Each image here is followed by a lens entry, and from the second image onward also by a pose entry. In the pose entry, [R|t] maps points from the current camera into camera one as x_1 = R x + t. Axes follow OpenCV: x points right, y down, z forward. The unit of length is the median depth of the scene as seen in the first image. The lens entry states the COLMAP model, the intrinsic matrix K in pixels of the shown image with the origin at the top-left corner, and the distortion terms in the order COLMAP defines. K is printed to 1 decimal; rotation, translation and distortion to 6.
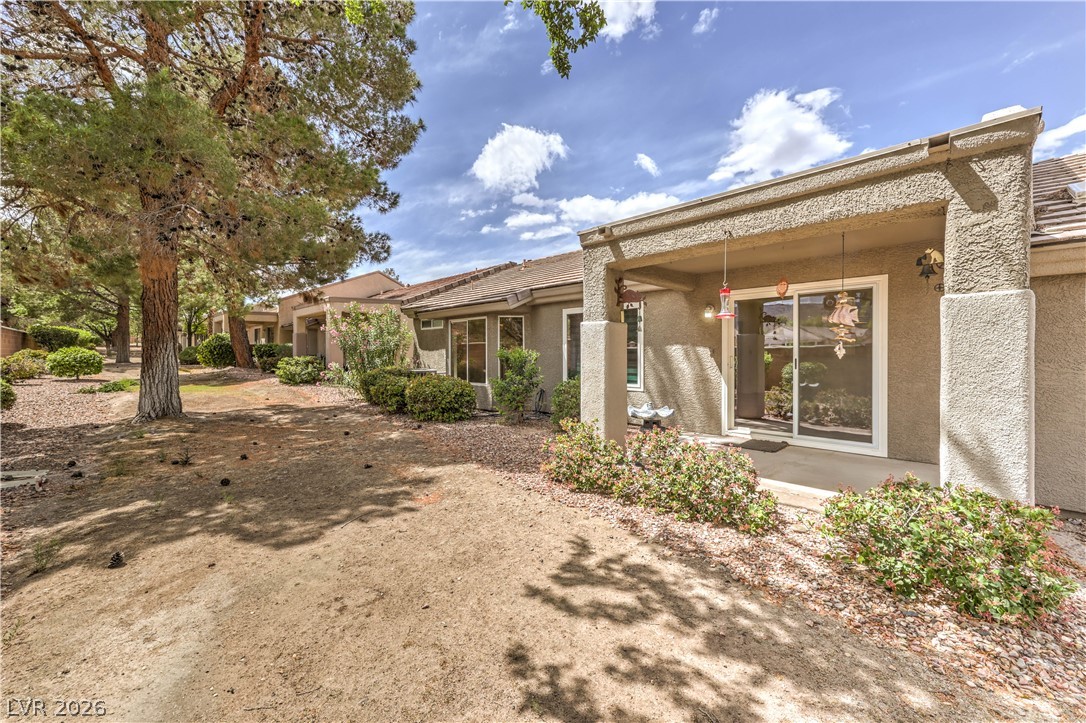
lens RADIAL K [[447.7, 0, 539.4], [0, 447.7, 360.9], [0, 0, 1]] dist [0.019917, 0.000031]
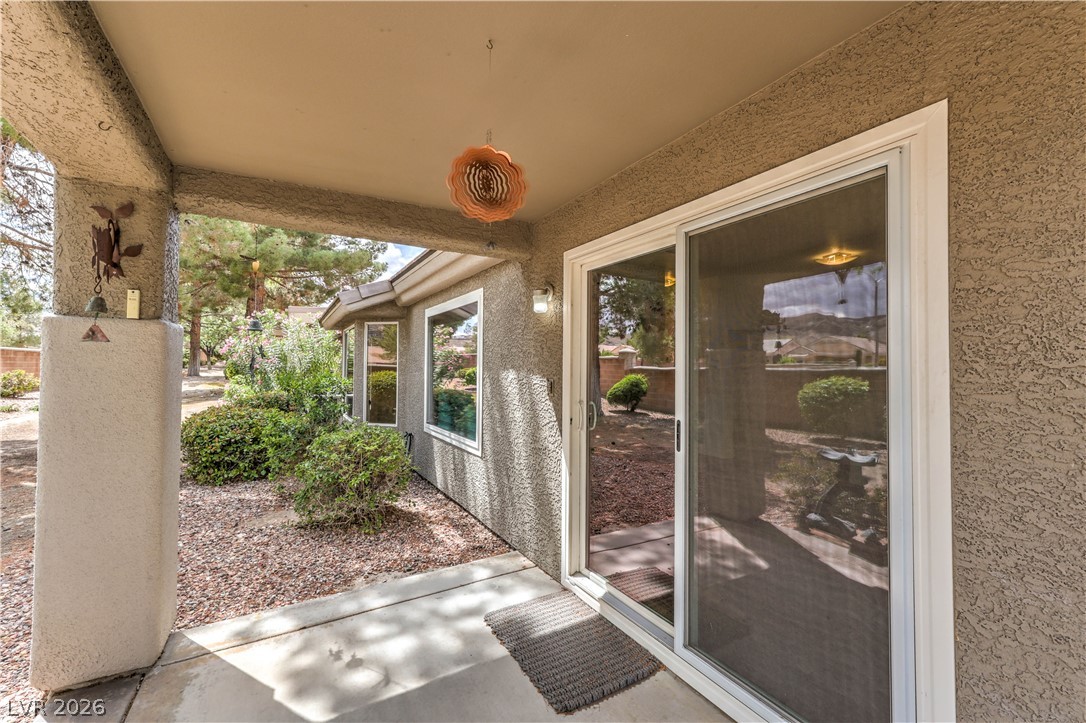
lens RADIAL K [[447.7, 0, 544.0], [0, 447.7, 363.2], [0, 0, 1]] dist [0.019917, 0.000031]
pose [[0.958426, 0.011261, -0.285119, 0.634574], [-0.018604, 0.999561, -0.023057, -0.044051], [0.284734, 0.027403, 0.958215, 0.712820]]
